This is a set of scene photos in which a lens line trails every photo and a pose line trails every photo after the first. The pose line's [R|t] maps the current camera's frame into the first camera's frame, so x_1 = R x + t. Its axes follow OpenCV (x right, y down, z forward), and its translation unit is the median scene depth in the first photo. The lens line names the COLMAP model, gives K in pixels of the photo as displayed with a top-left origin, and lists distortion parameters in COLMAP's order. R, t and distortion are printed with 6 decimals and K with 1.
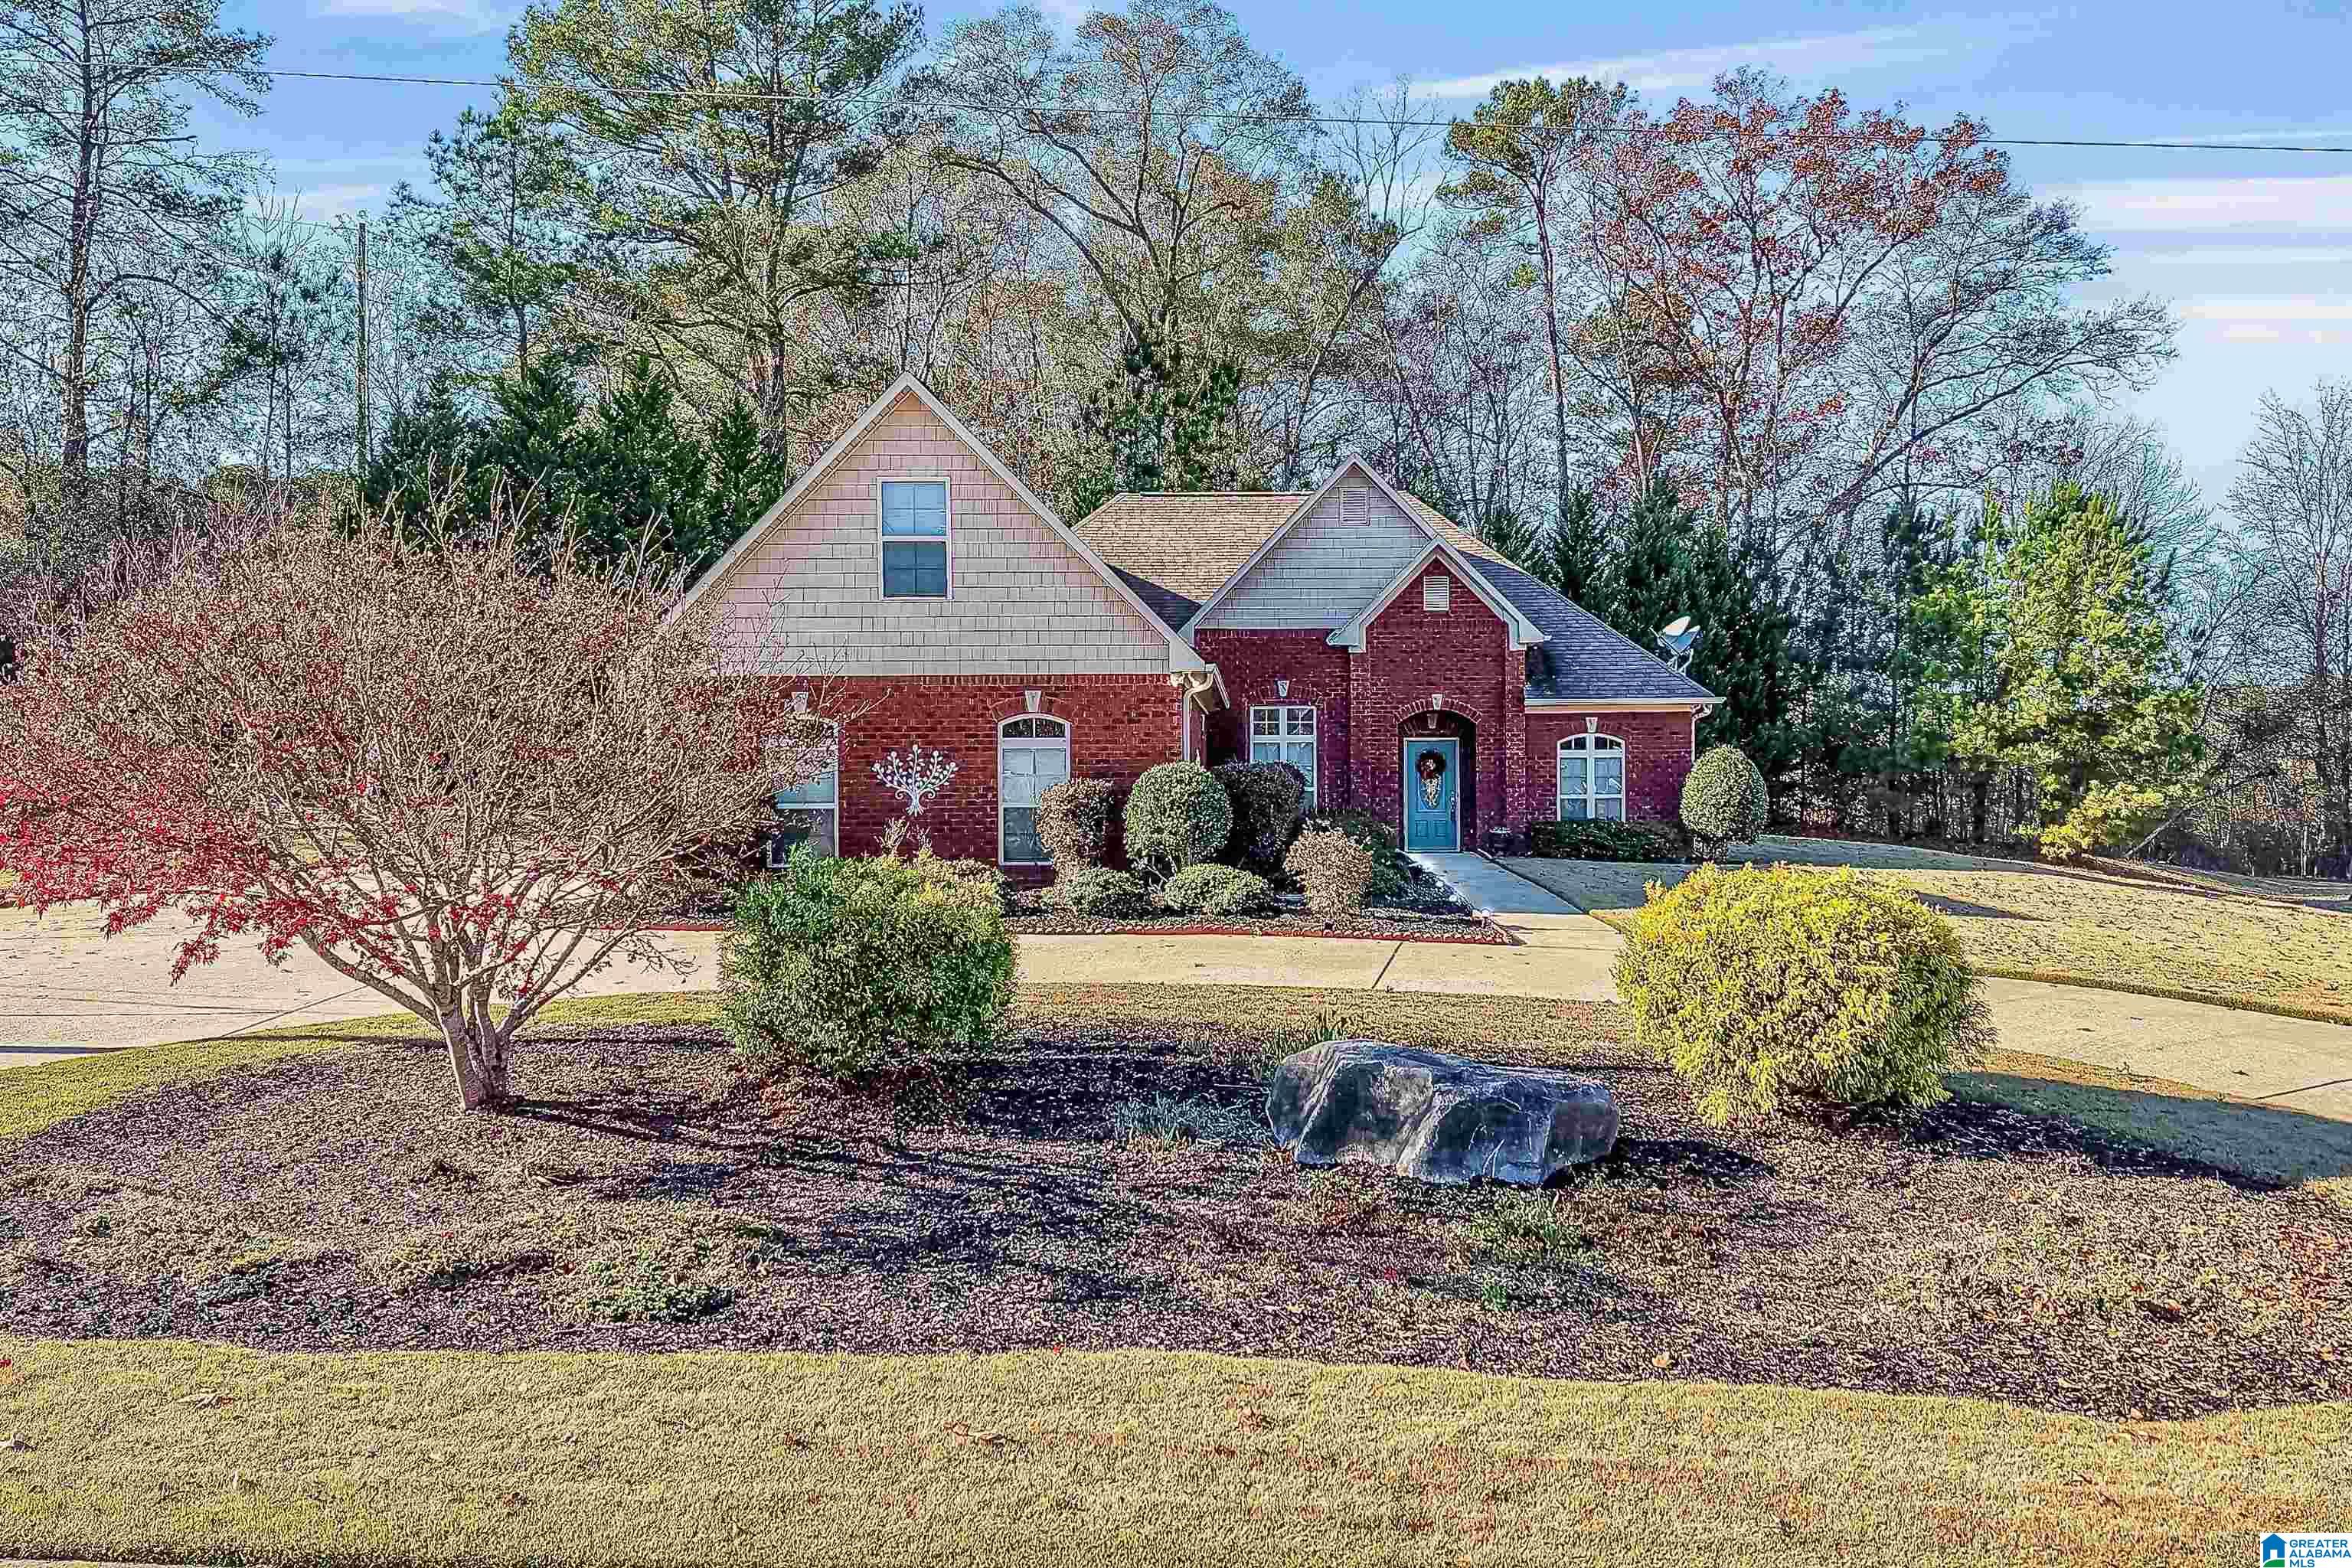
lens RADIAL K [[1832.8, 0, 1205.5], [0, 1832.8, 761.6], [0, 0, 1]] dist [0.057503, -0.070366]
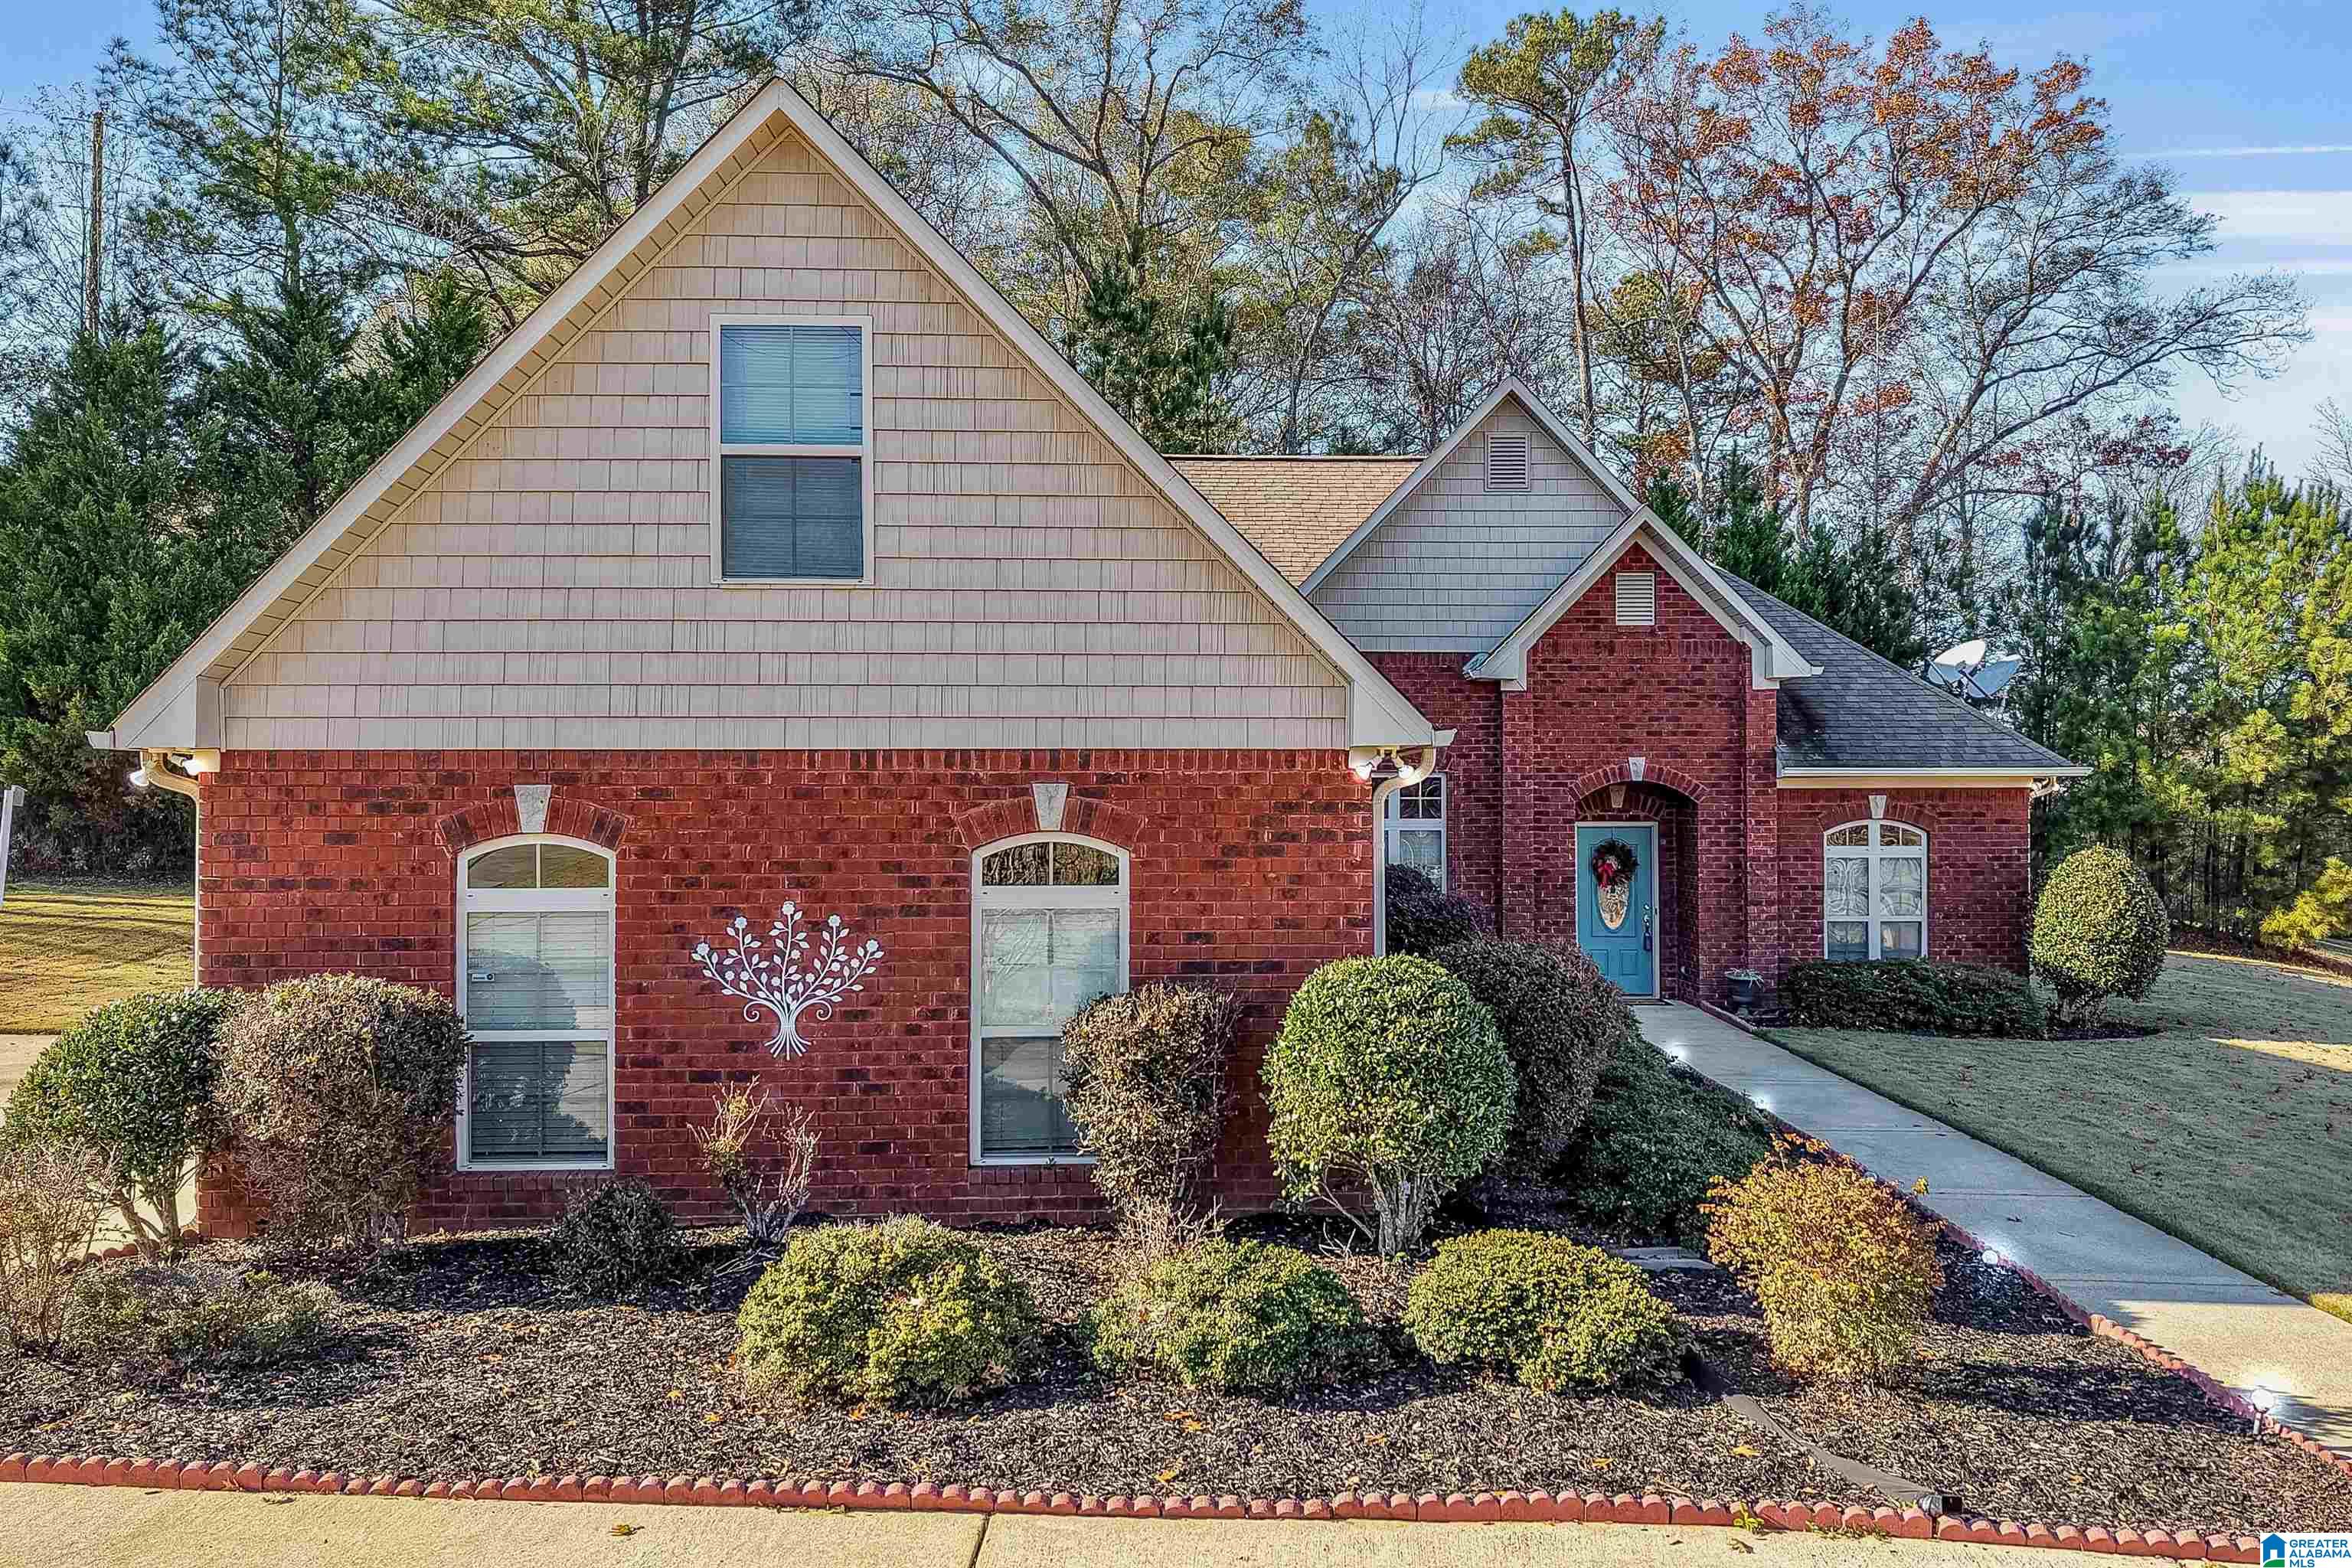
lens RADIAL K [[1872.5, 0, 1239.6], [0, 1872.5, 742.0], [0, 0, 1]] dist [0.057567, -0.001769]
pose [[0.998127, 0.007236, 0.060742, -0.051183], [-0.005868, 0.999726, -0.022672, -0.026434], [-0.060889, 0.022273, 0.997896, 0.359644]]
